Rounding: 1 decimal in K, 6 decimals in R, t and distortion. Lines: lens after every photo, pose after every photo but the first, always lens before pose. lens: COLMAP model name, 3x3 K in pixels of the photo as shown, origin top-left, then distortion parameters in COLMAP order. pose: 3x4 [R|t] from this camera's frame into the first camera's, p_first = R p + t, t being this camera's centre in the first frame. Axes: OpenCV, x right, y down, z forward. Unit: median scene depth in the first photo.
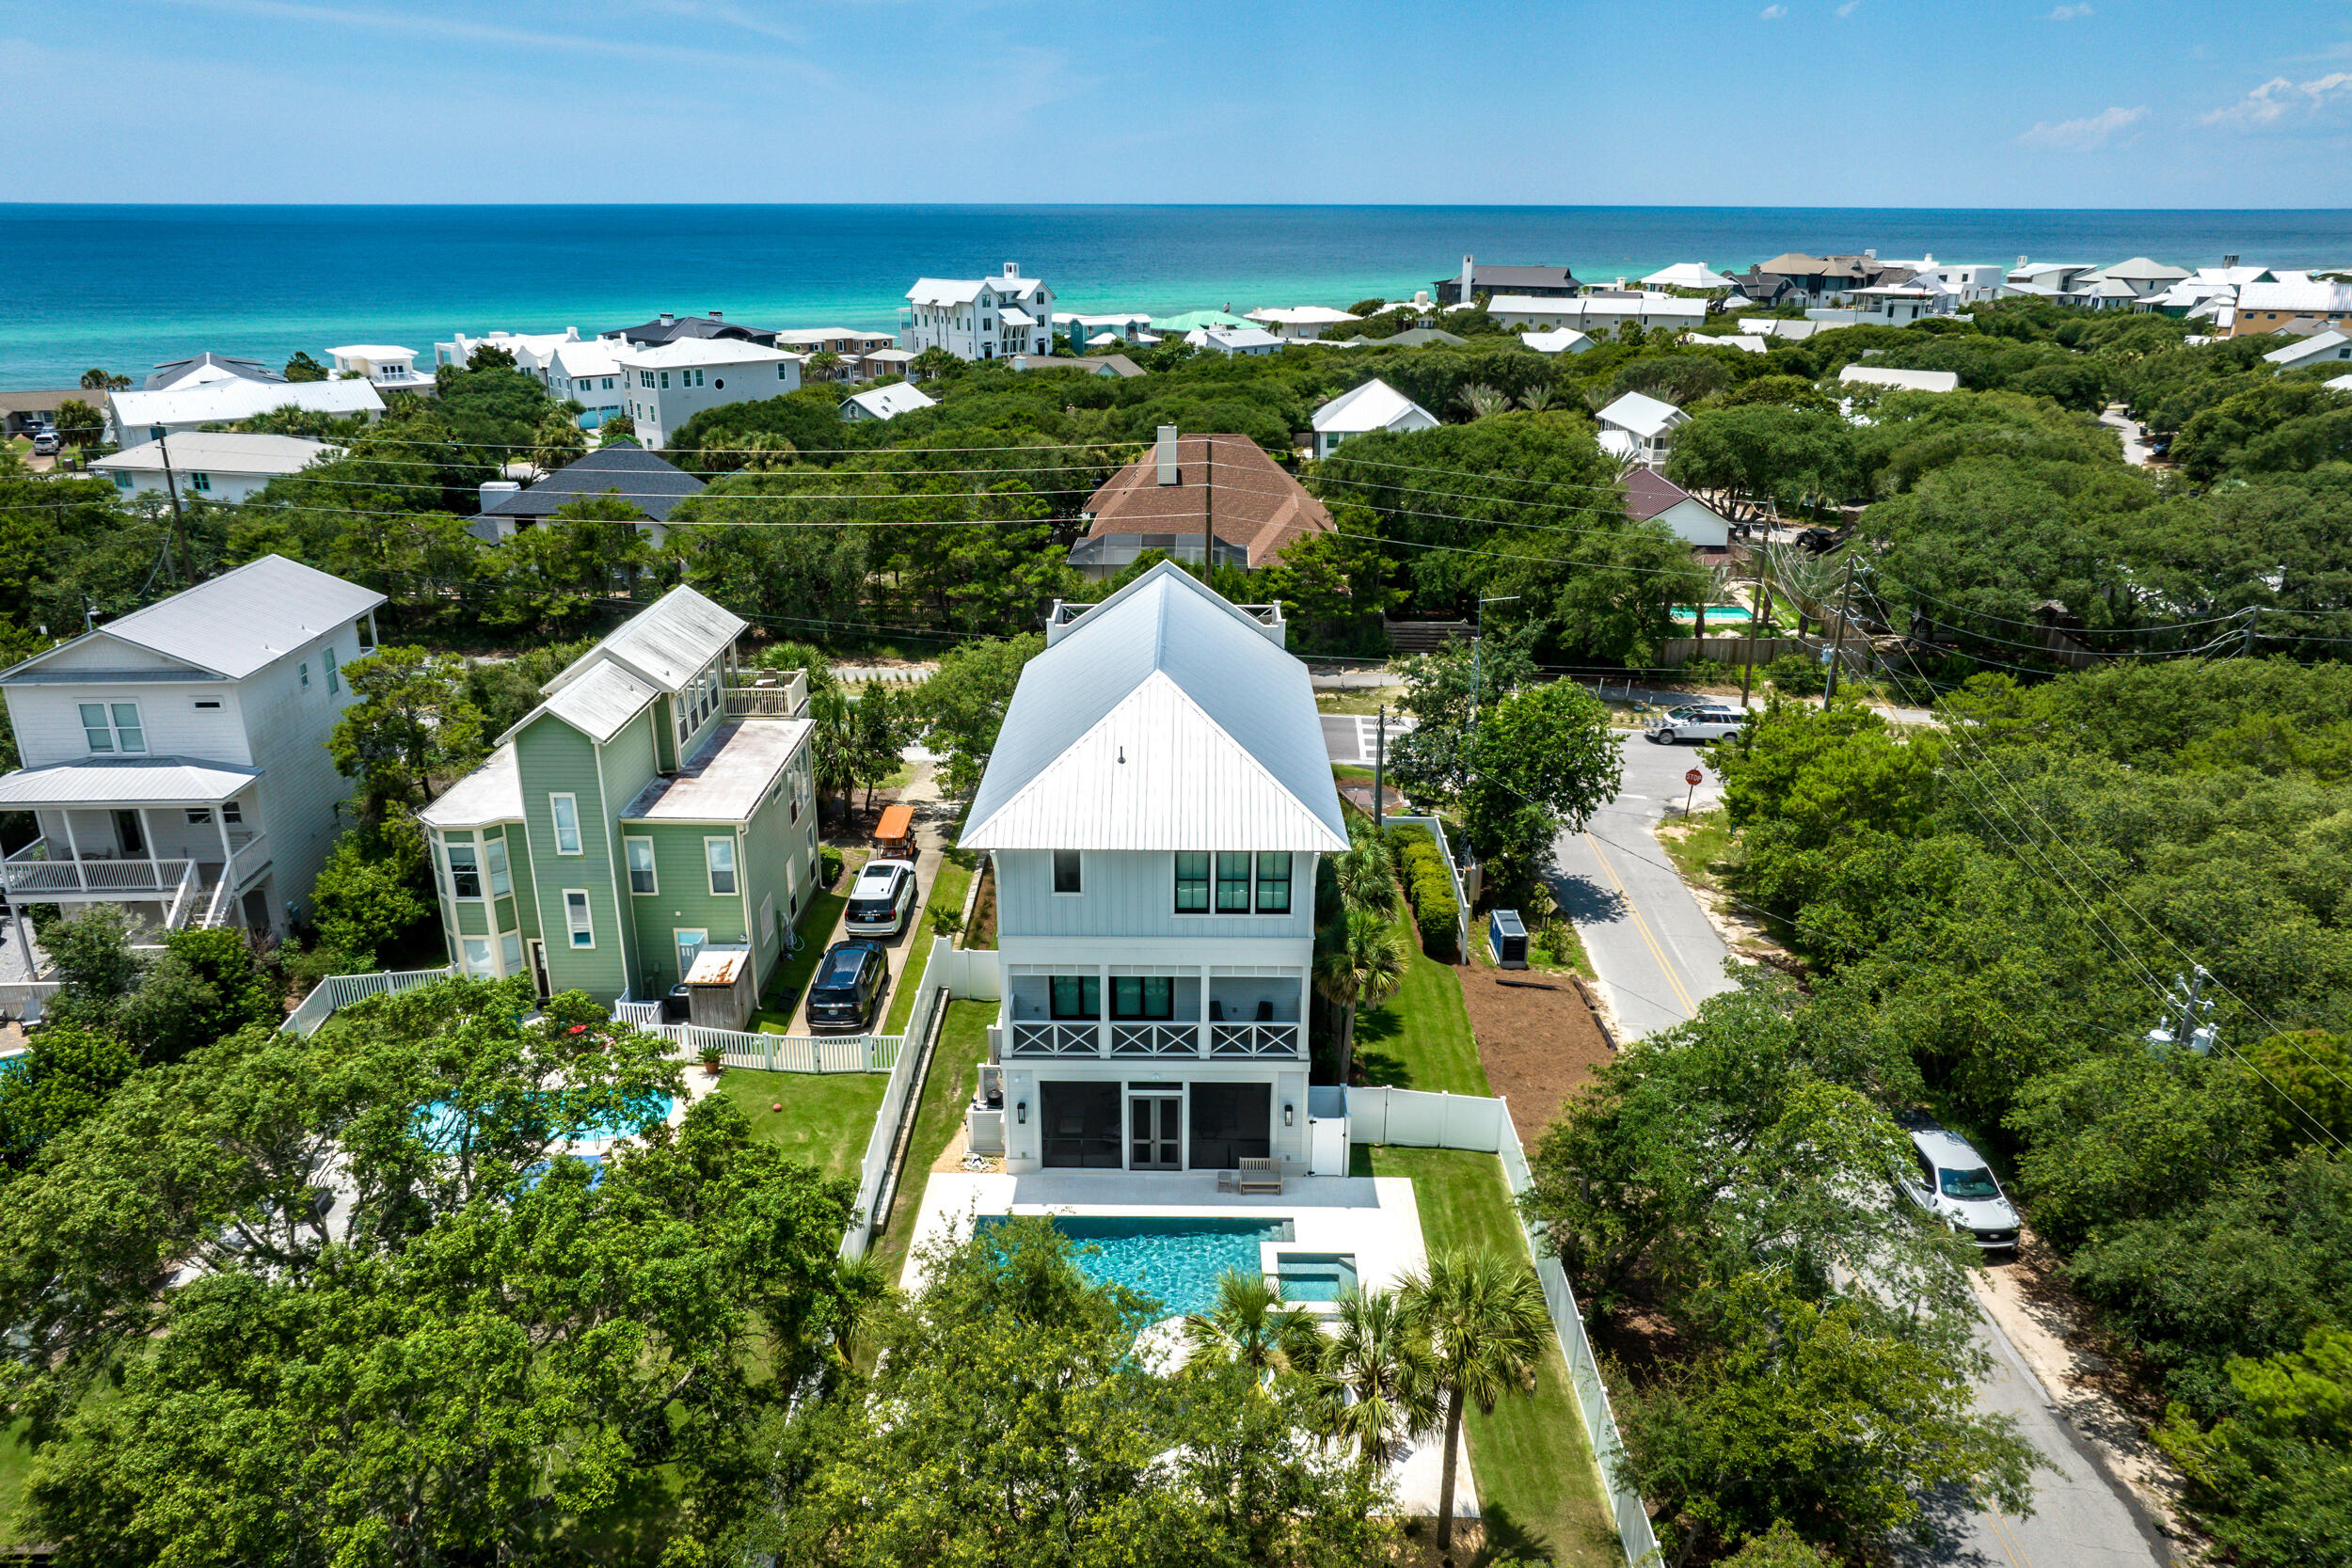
lens RADIAL K [[1644.0, 0, 1183.3], [0, 1644.0, 754.7], [0, 0, 1]] dist [-0.002558, 0.001016]
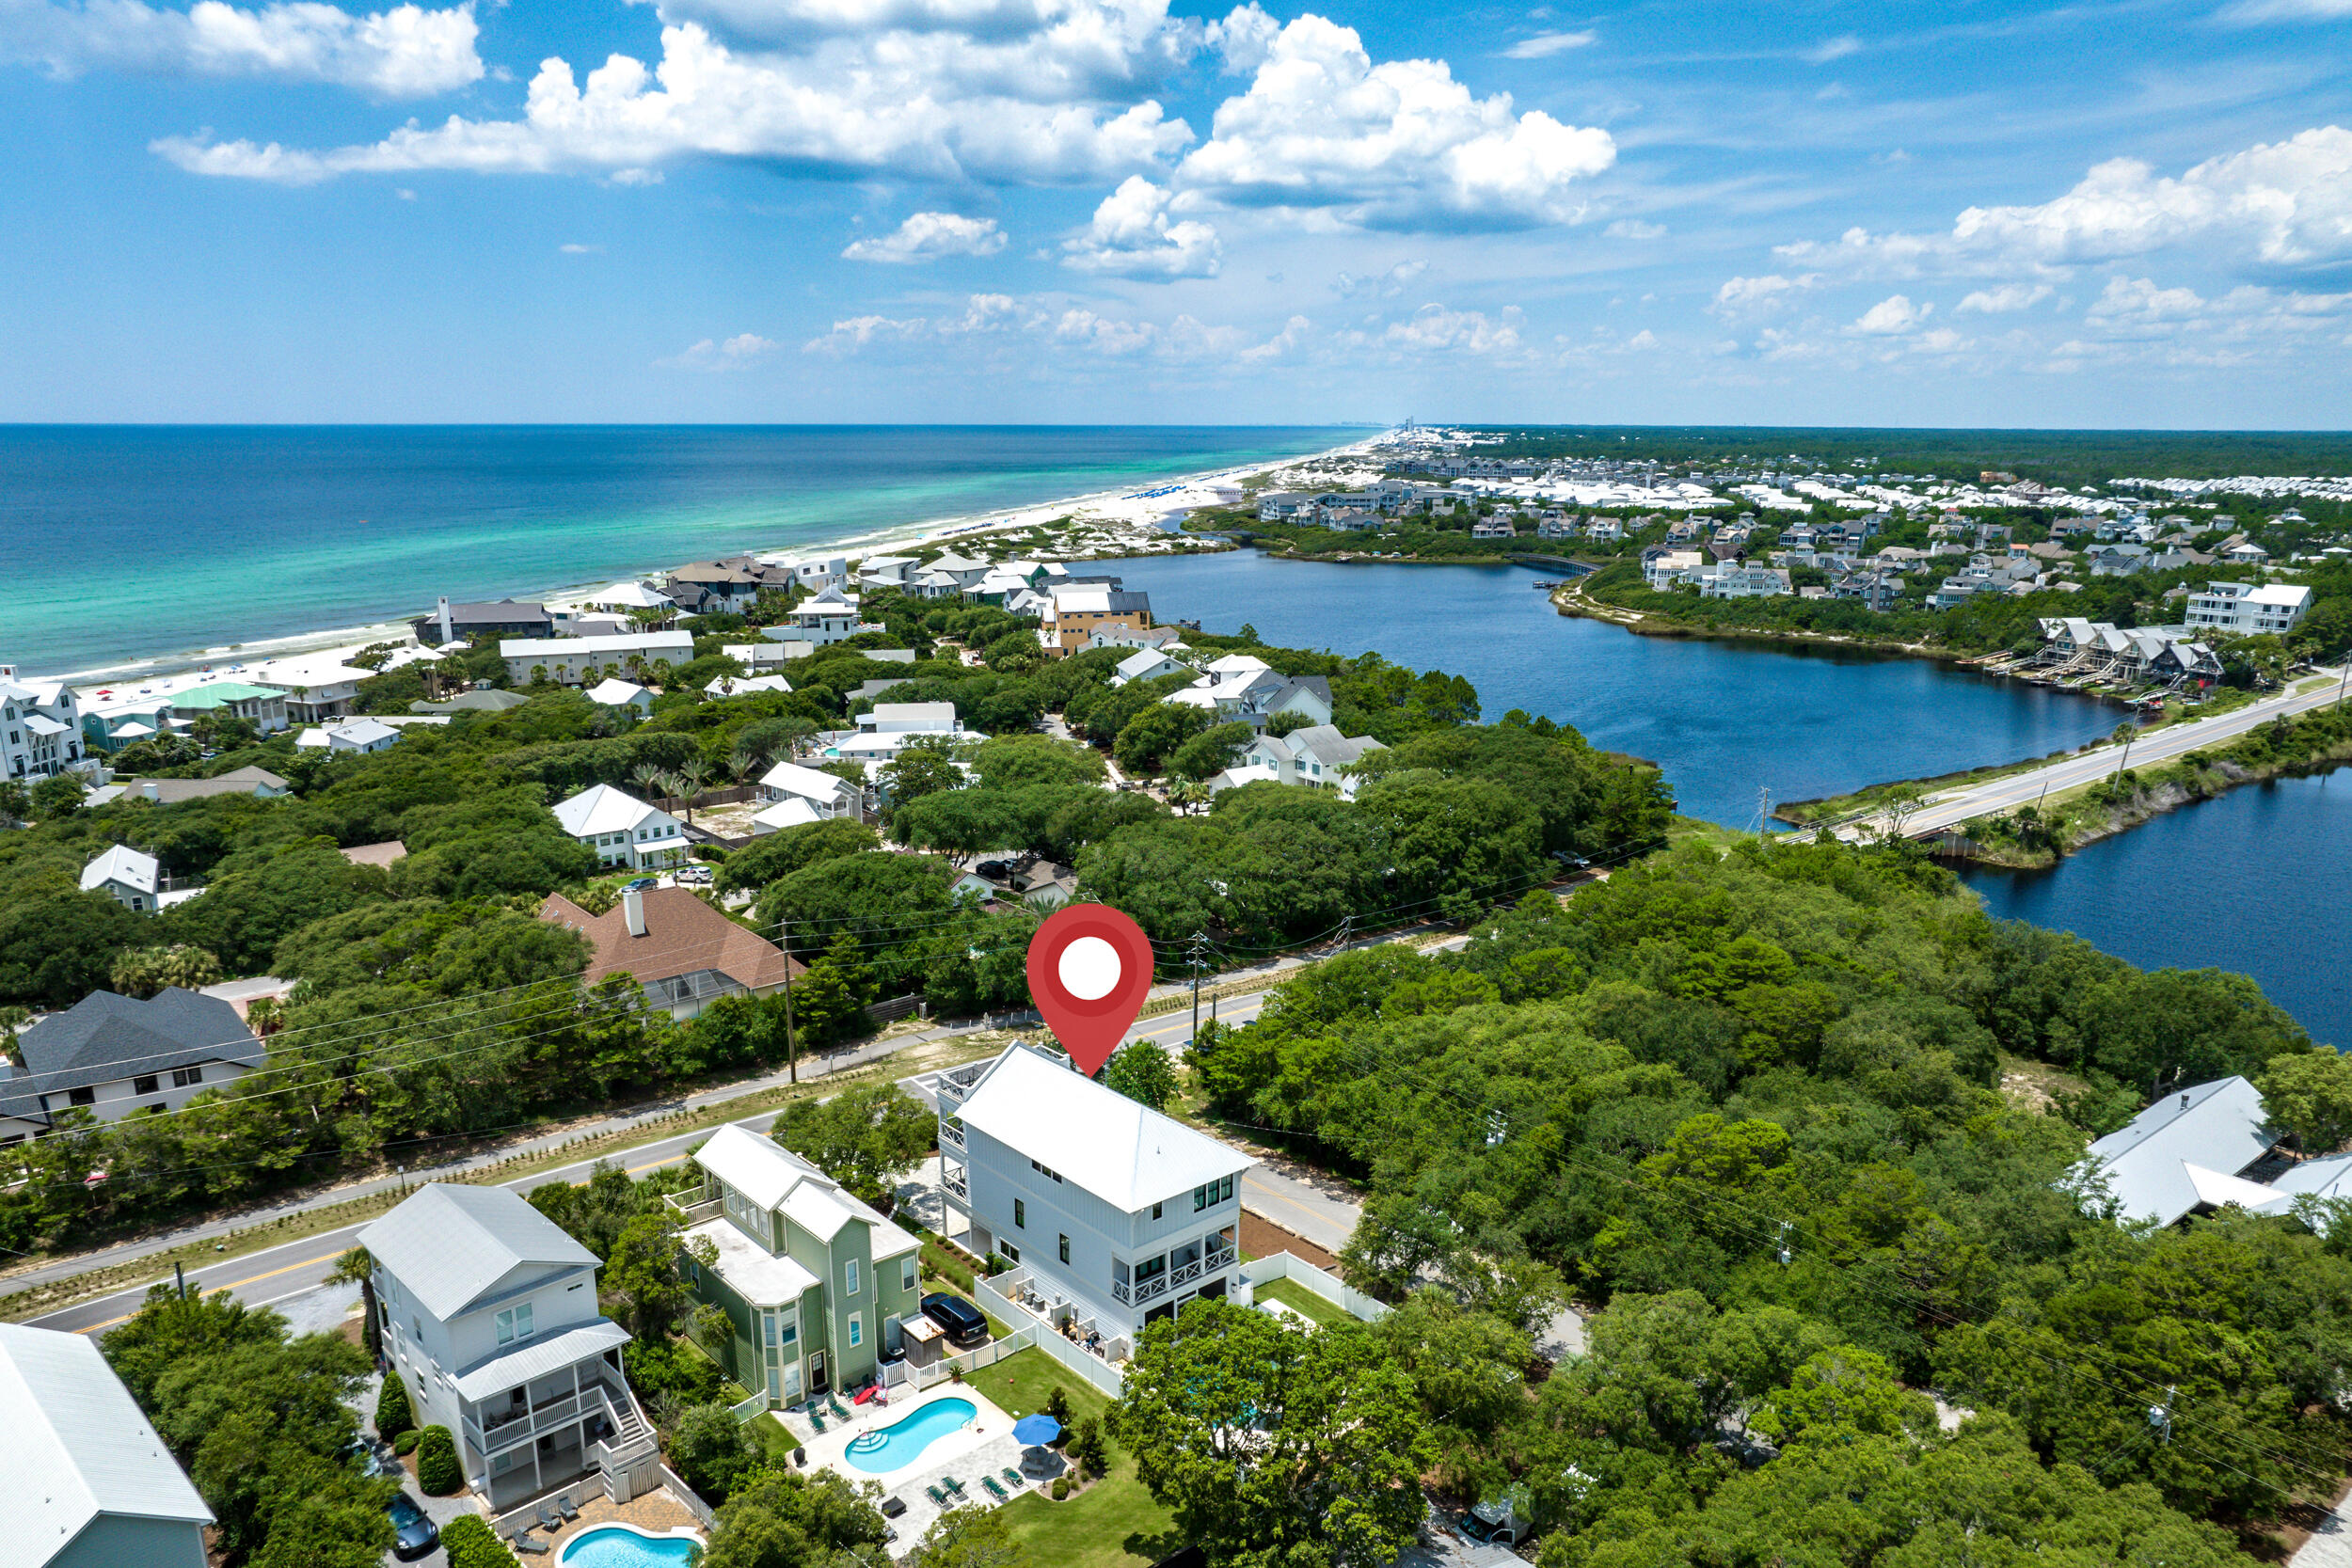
lens RADIAL K [[1647.3, 0, 1176.0], [0, 1647.3, 784.0], [0, 0, 1]] dist [-0.006311, -0.002500]
pose [[0.749335, -0.144691, 0.646190, -1.109876], [0.211700, 0.976969, -0.026735, -0.334115], [-0.627439, 0.156832, 0.762709, -0.621254]]
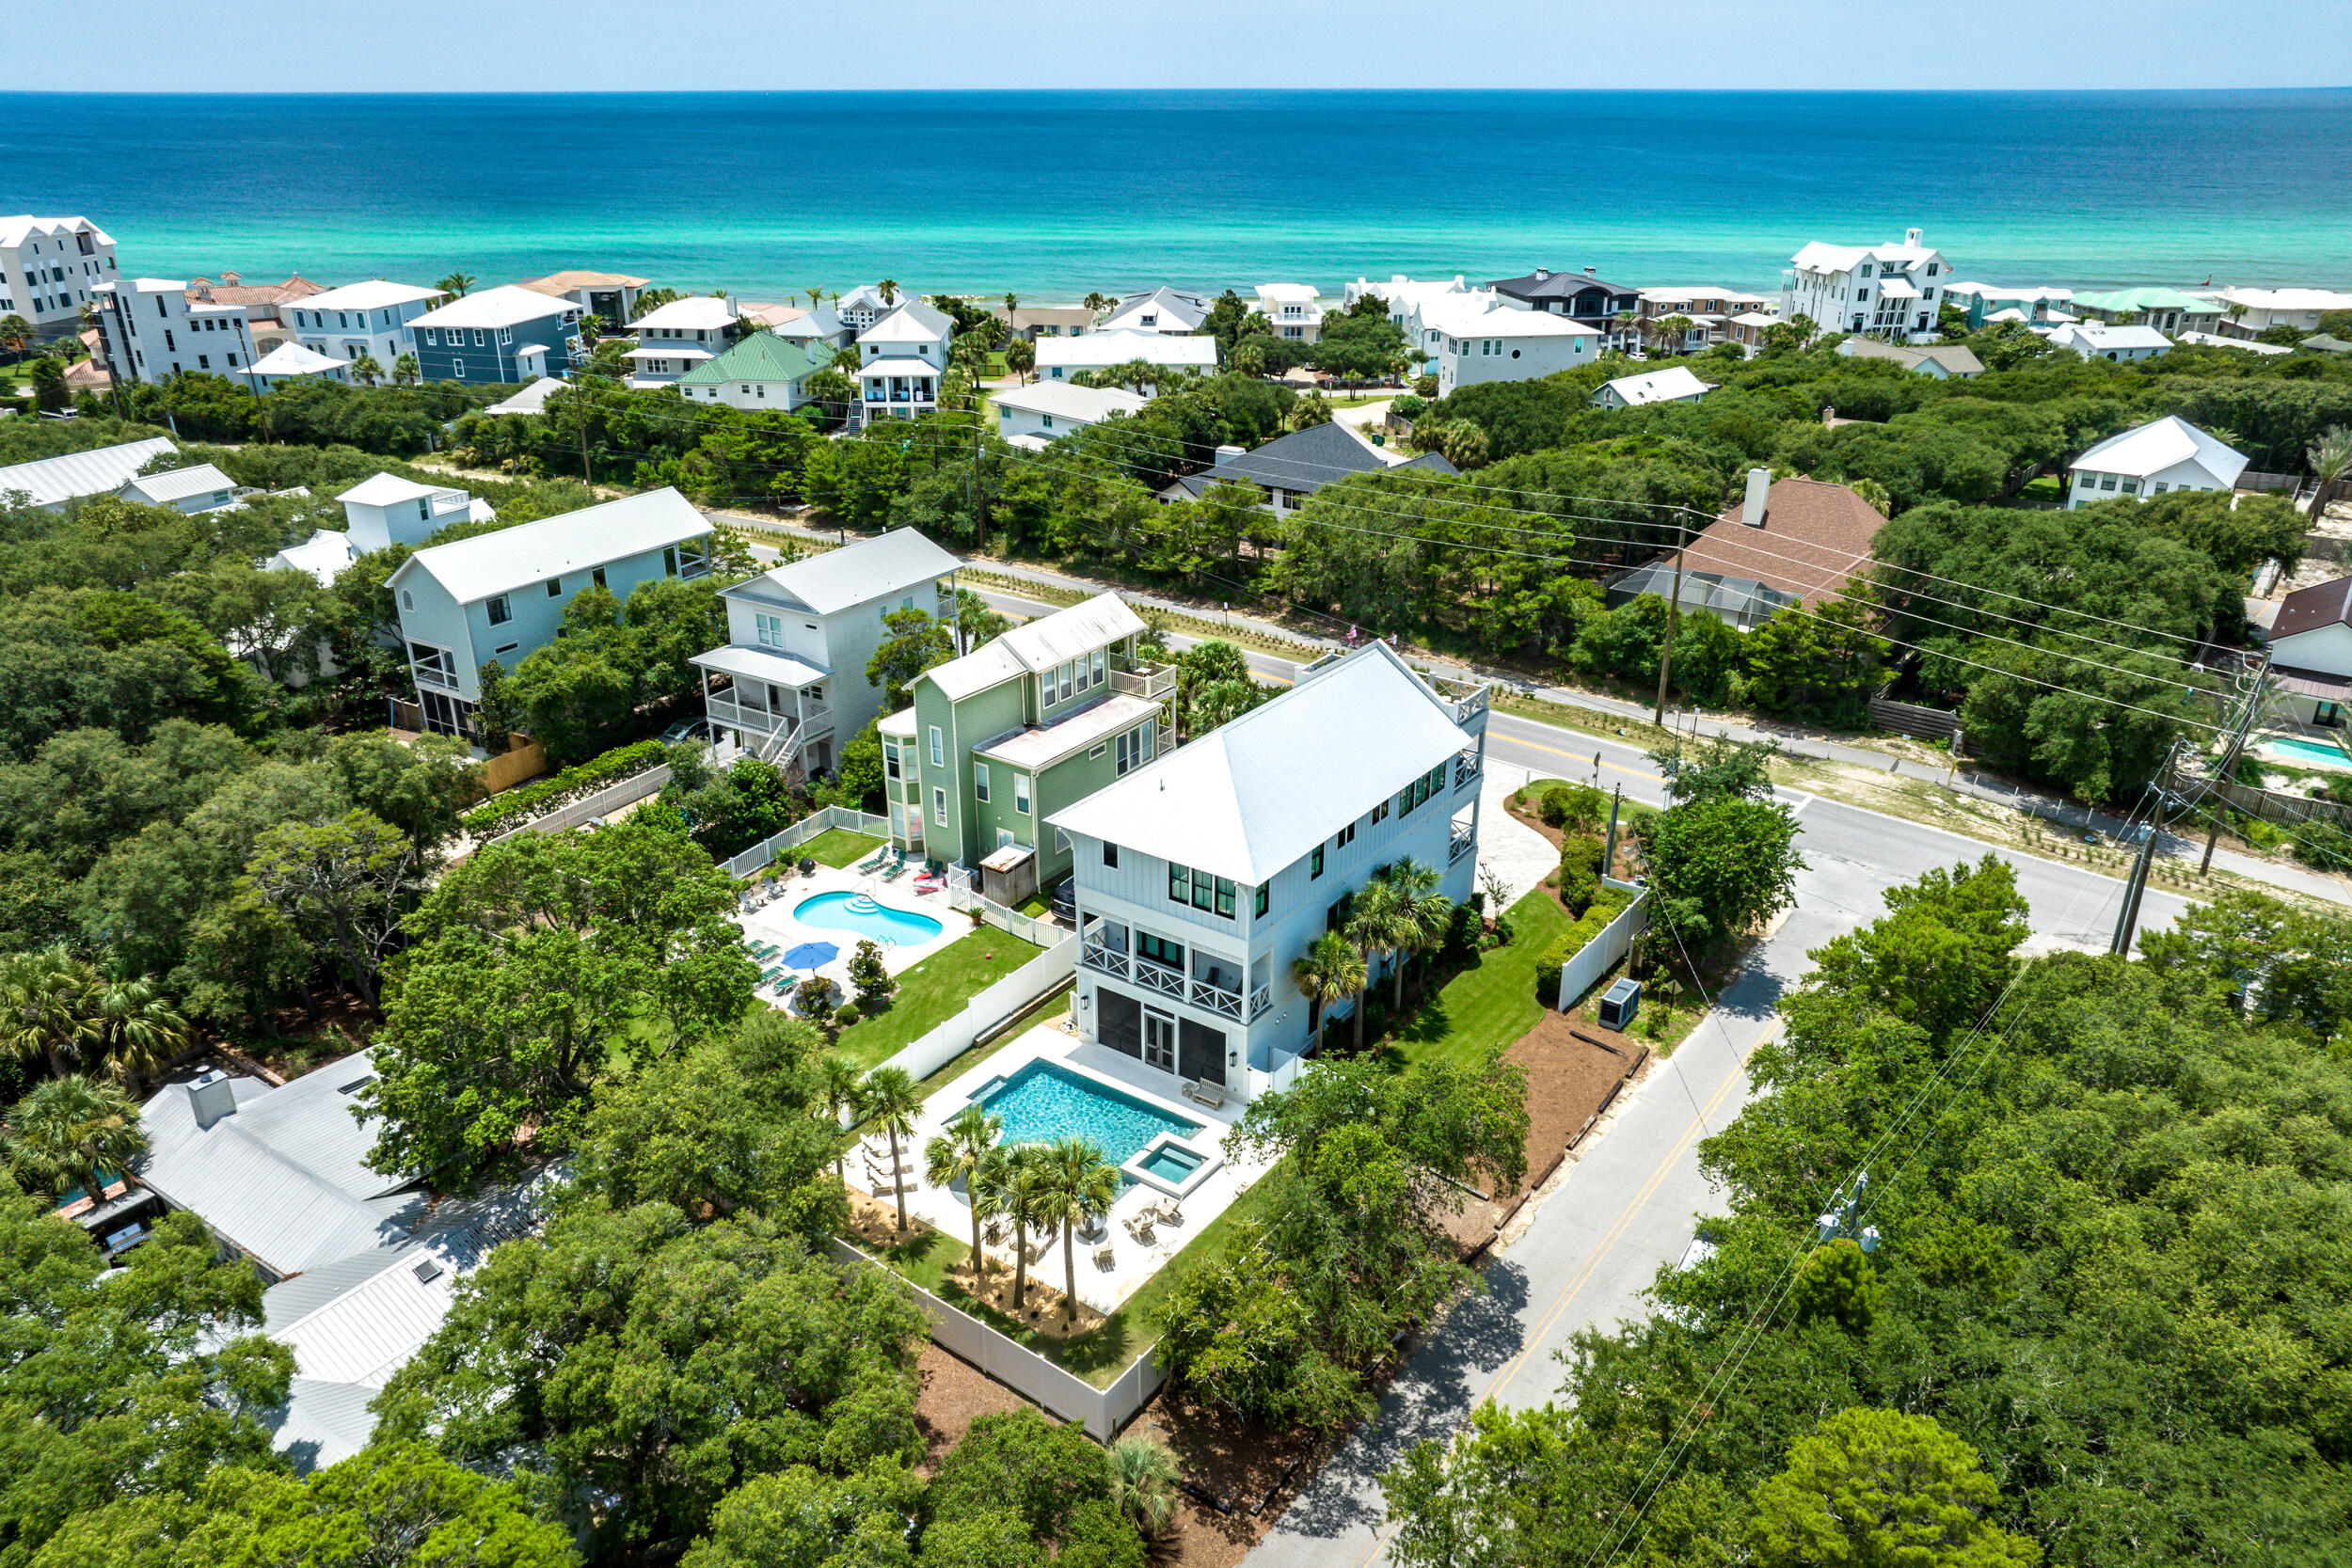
lens RADIAL K [[1647.3, 0, 1176.0], [0, 1647.3, 784.0], [0, 0, 1]] dist [-0.006311, -0.002500]
pose [[0.818910, 0.222224, -0.529154, 0.603801], [-0.181039, 0.974944, 0.129266, -0.155229], [0.544621, -0.010059, 0.838622, -0.176196]]
